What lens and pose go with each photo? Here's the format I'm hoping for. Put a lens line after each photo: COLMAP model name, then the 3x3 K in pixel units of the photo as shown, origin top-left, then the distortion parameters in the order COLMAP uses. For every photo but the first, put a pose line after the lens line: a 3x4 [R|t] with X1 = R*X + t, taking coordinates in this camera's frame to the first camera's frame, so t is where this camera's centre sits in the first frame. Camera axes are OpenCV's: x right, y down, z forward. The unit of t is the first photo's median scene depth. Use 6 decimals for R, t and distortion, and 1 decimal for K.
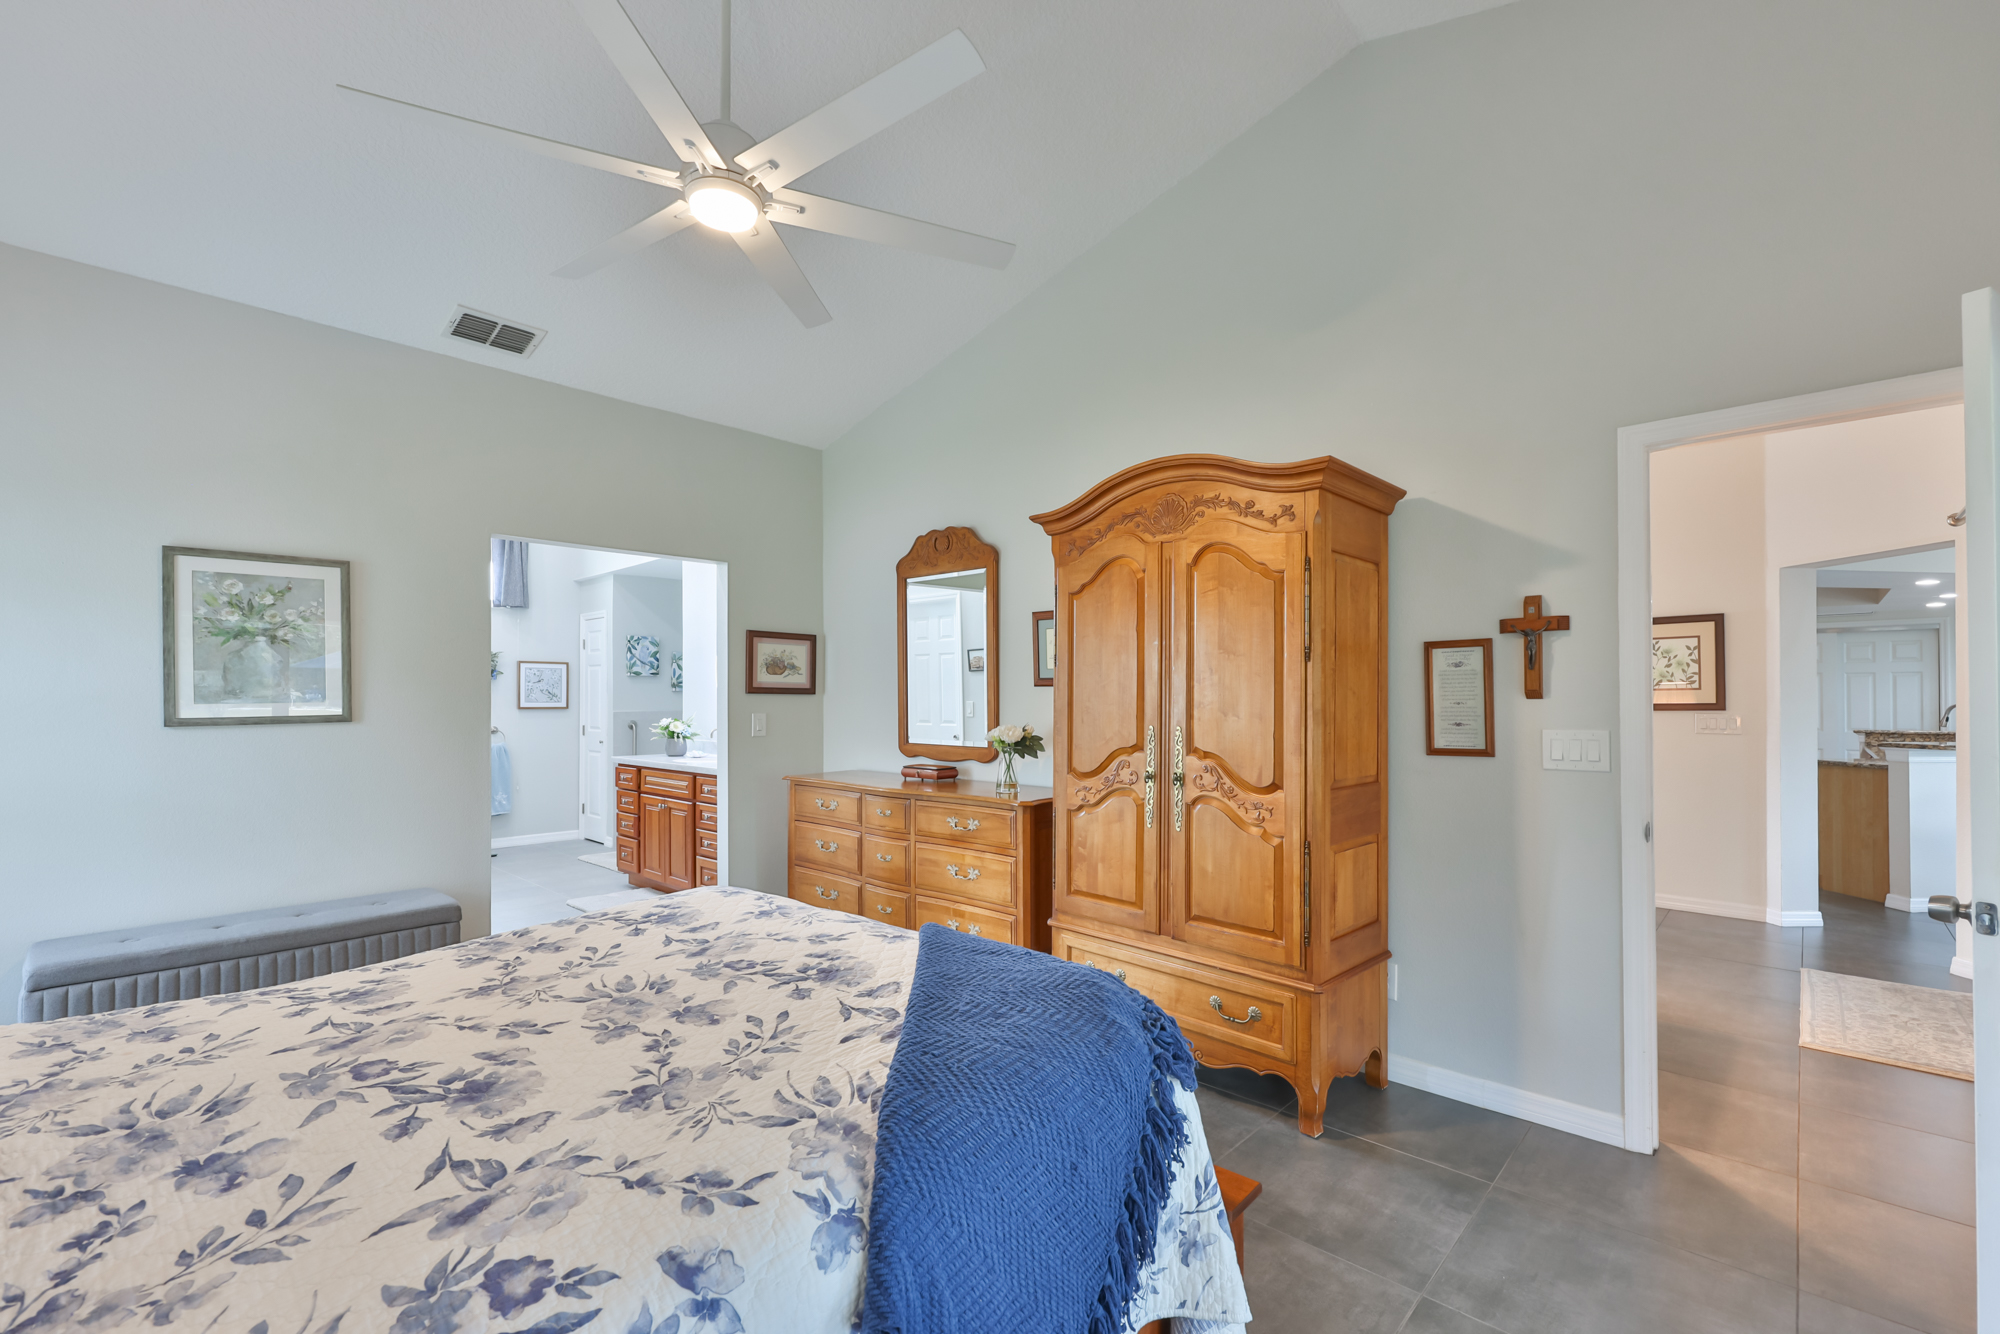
lens RADIAL K [[867.7, 0, 1011.4], [0, 867.7, 687.7], [0, 0, 1]] dist [-0.005411, 0.002422]
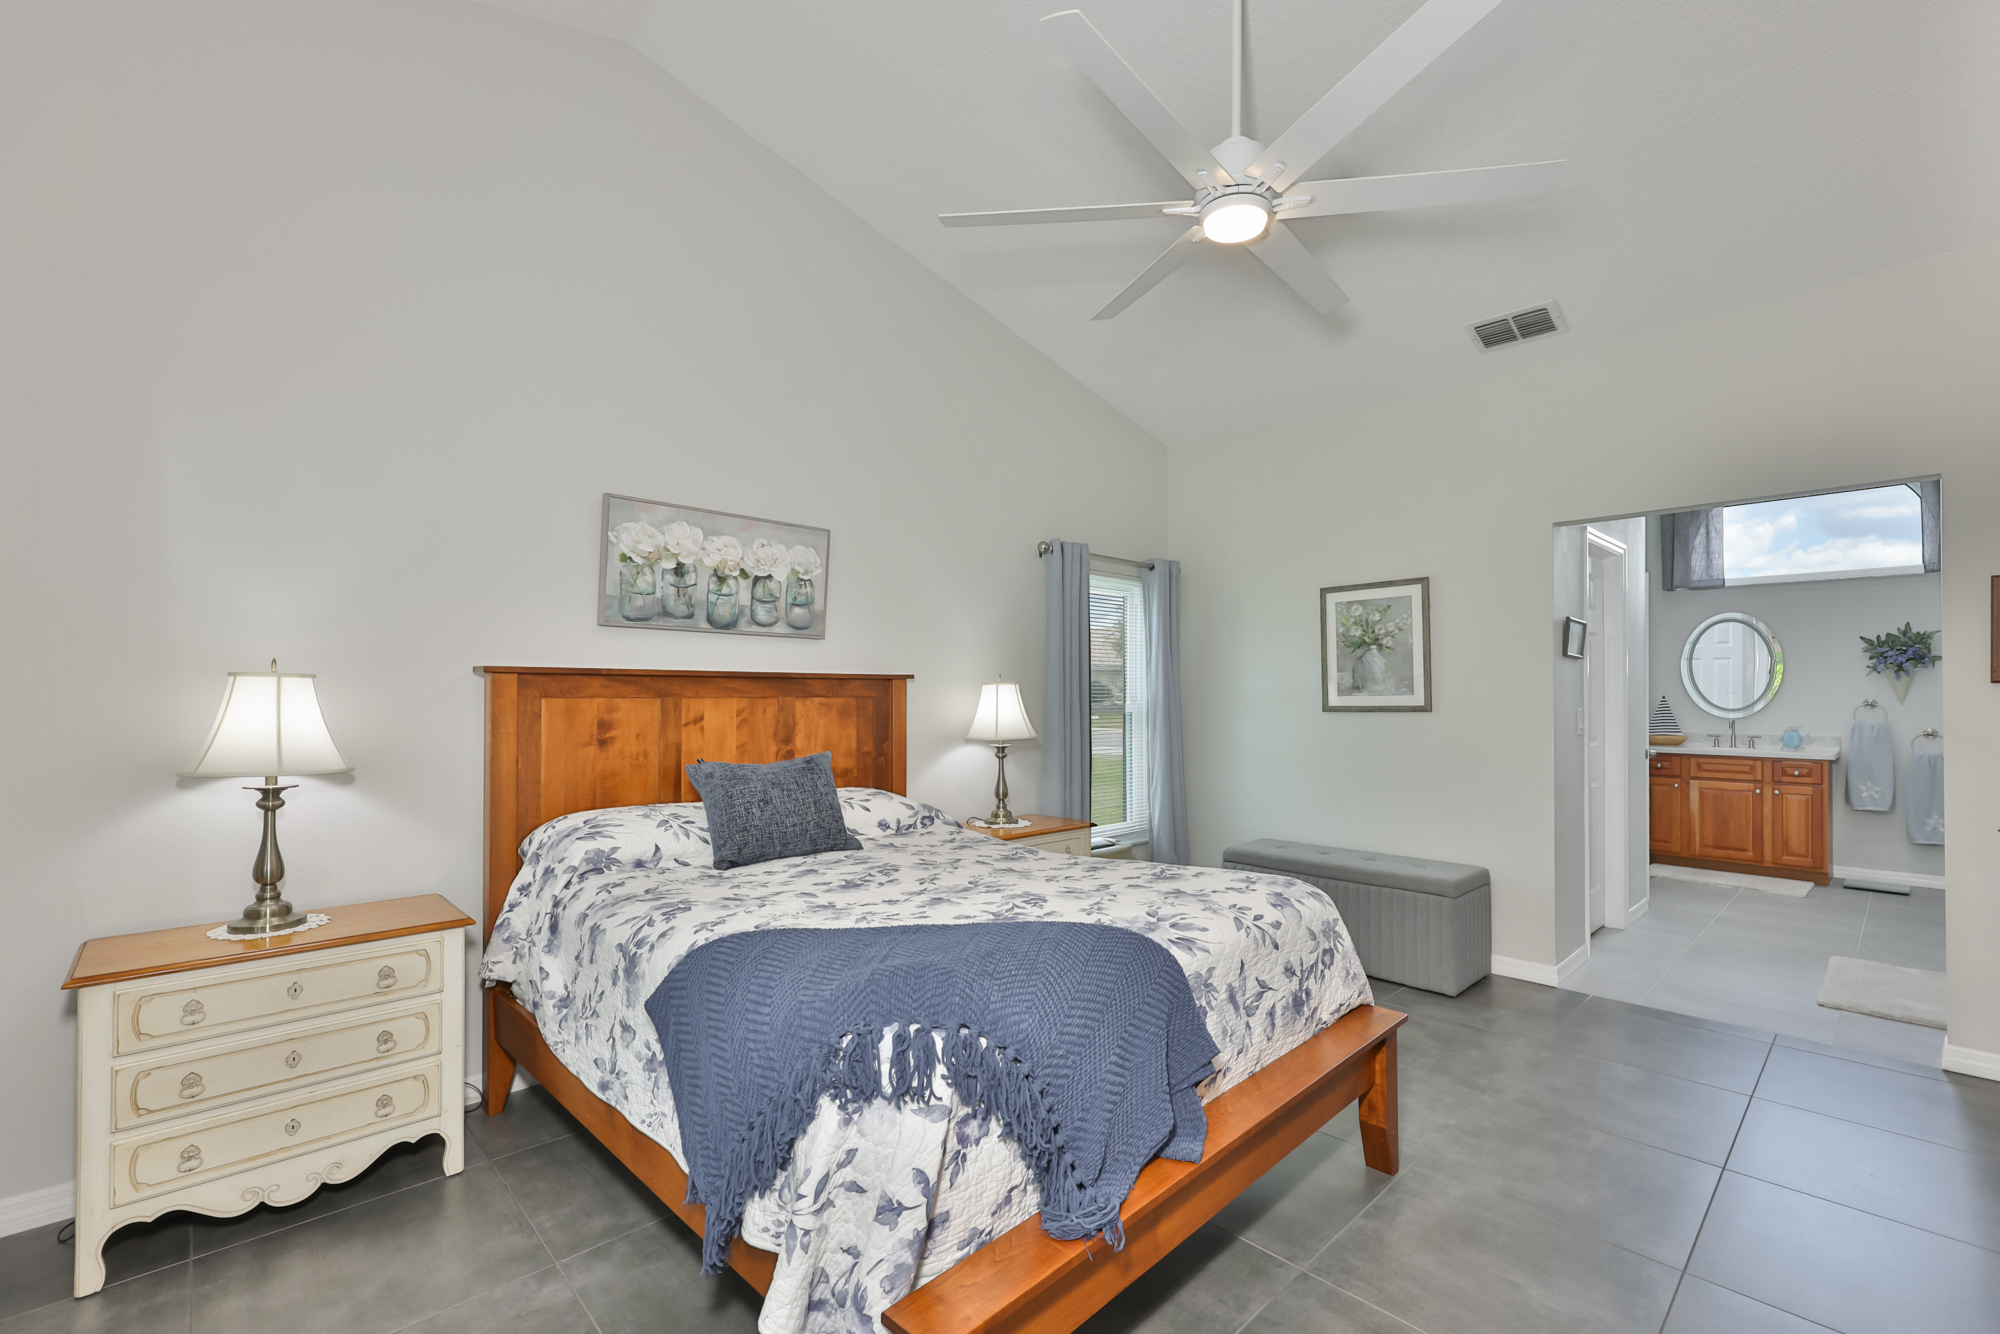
lens RADIAL K [[867.7, 0, 1008.5], [0, 867.7, 682.2], [0, 0, 1]] dist [-0.005411, 0.002422]
pose [[-0.062148, -0.011943, -0.997995, 0.516048], [0.012416, 0.999842, -0.012738, 0.007741], [0.997990, -0.013183, -0.061990, 0.558234]]
